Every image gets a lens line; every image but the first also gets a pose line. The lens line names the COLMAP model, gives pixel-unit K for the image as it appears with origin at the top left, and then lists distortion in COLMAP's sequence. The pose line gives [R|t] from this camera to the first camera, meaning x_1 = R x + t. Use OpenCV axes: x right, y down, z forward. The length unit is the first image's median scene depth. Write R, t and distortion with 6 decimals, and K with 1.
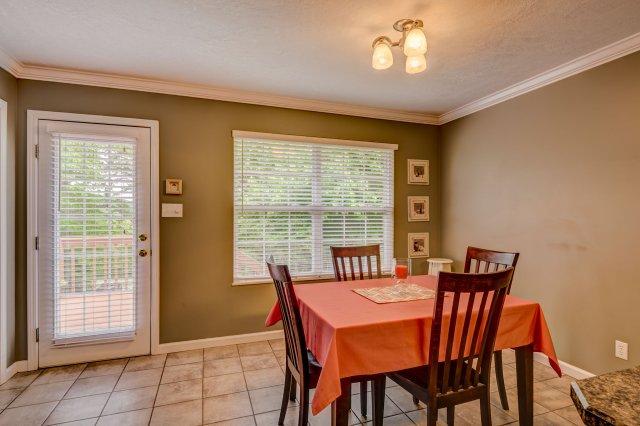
lens RADIAL K [[323.9, 0, 323.8], [0, 323.9, 212.2], [0, 0, 1]] dist [-0.005031, -0.000718]
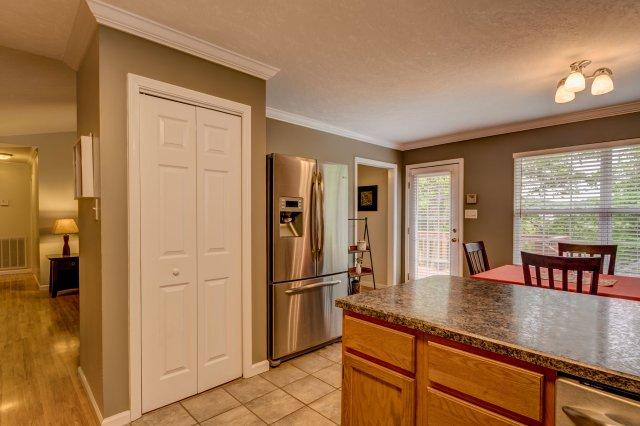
lens RADIAL K [[323.9, 0, 319.1], [0, 323.9, 215.8], [0, 0, 1]] dist [-0.005031, -0.000718]
pose [[0.378546, -0.001406, -0.925581, 0.693239], [0.002179, 0.999997, -0.000628, 0.002706], [0.925580, -0.001779, 0.378548, -0.260212]]
